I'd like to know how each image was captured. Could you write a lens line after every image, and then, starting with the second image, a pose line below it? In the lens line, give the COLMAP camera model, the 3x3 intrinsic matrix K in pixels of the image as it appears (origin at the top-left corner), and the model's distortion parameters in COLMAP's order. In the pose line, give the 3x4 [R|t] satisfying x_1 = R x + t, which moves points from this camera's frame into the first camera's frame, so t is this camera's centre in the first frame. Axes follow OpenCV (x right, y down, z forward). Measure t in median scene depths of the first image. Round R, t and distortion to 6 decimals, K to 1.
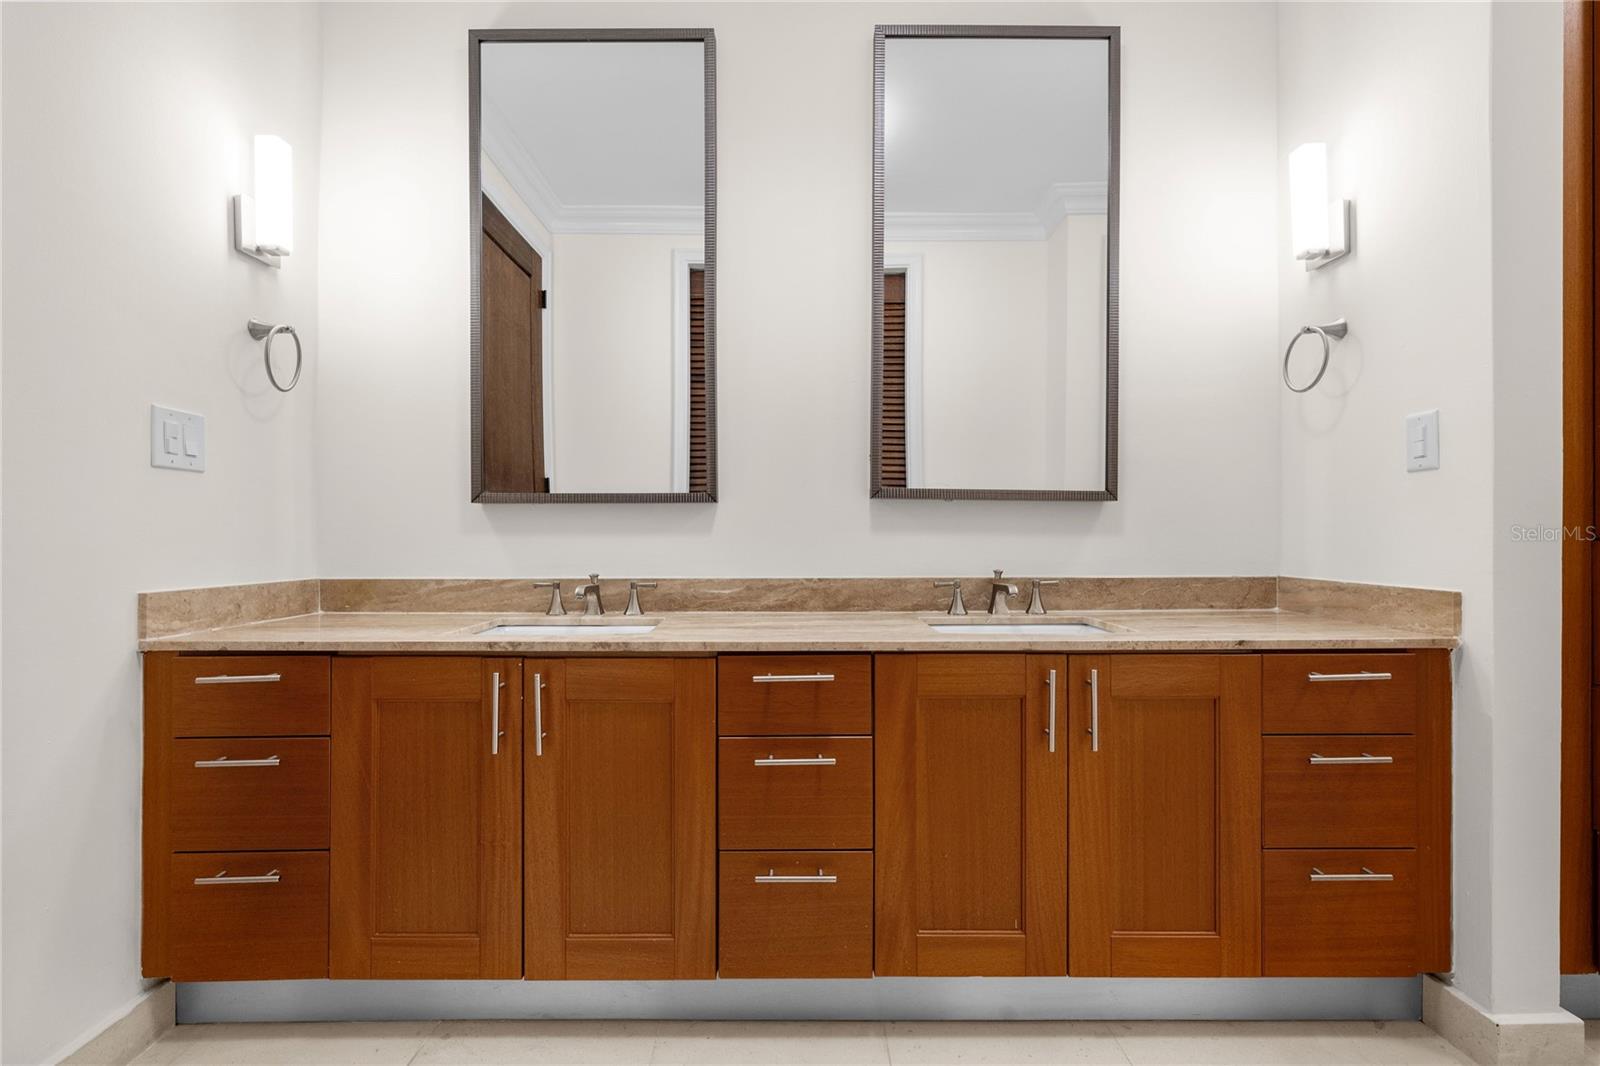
lens RADIAL K [[721.8, 0, 800.0], [0, 721.8, 533.0], [0, 0, 1]] dist [0.003102, 0.000247]
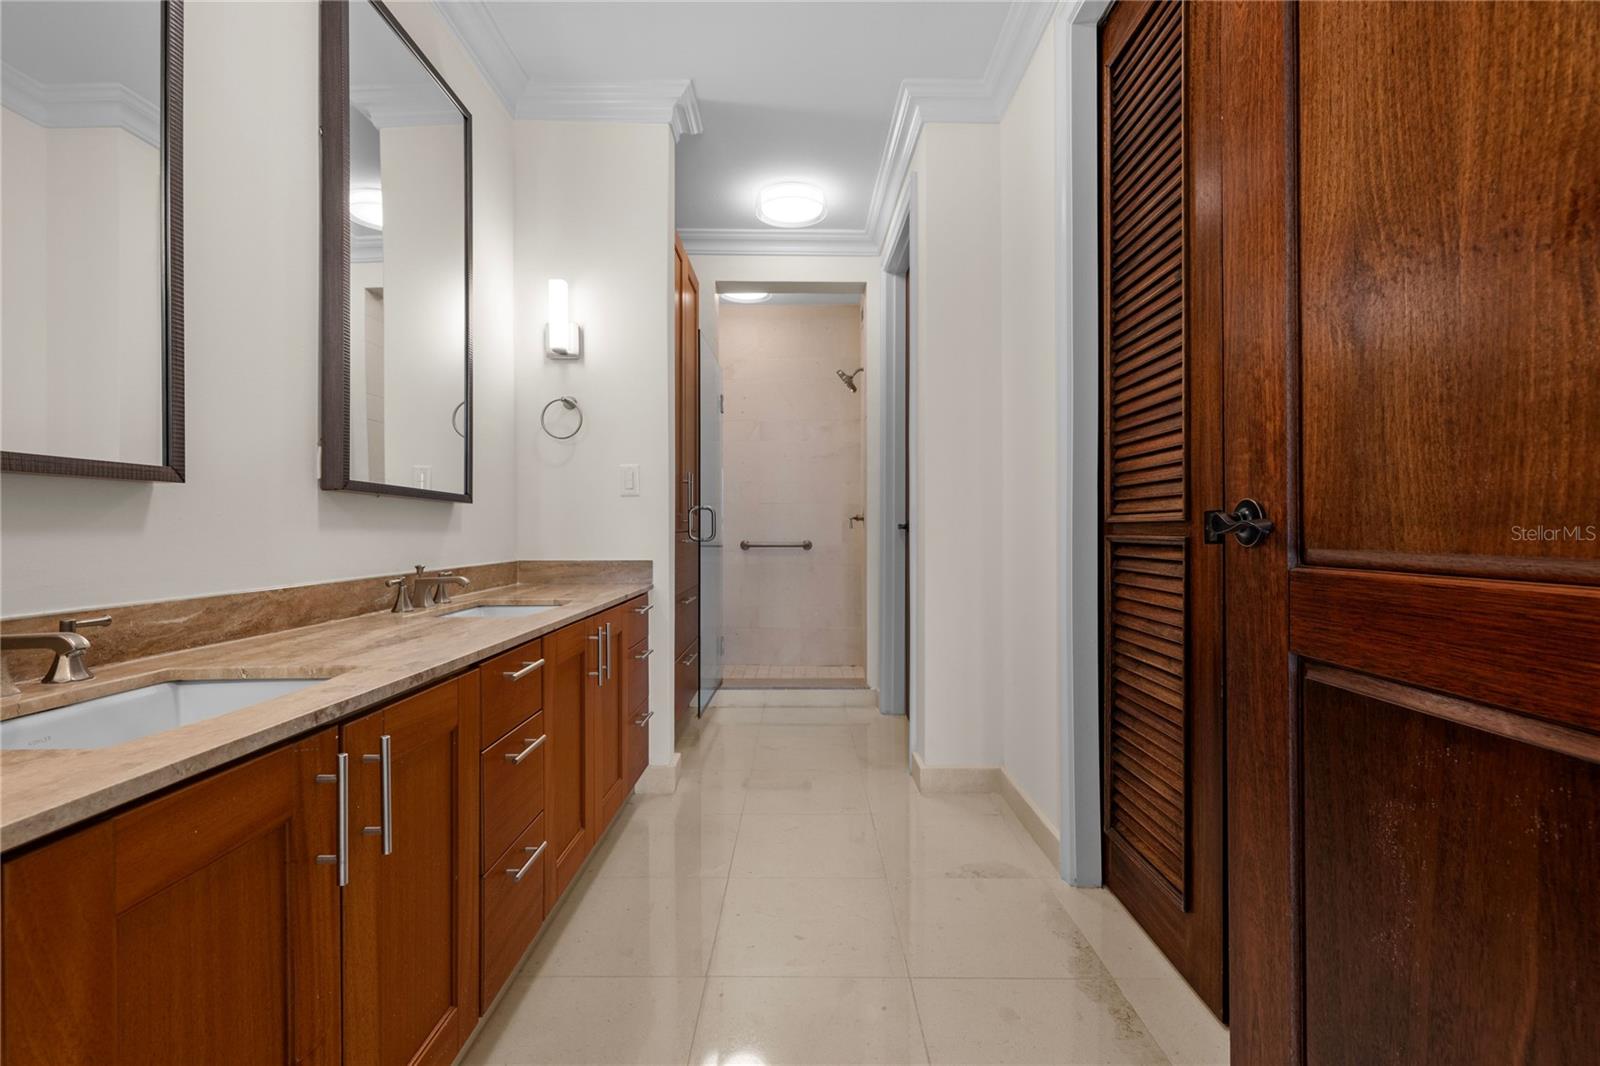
lens RADIAL K [[715.1, 0, 800.0], [0, 715.1, 533.0], [0, 0, 1]] dist [-0.000659, -0.000086]
pose [[0.003109, -0.004507, 0.999985, -0.751456], [0.000547, 0.999990, 0.004505, -0.000588], [-0.999995, 0.000533, 0.003111, 0.434451]]
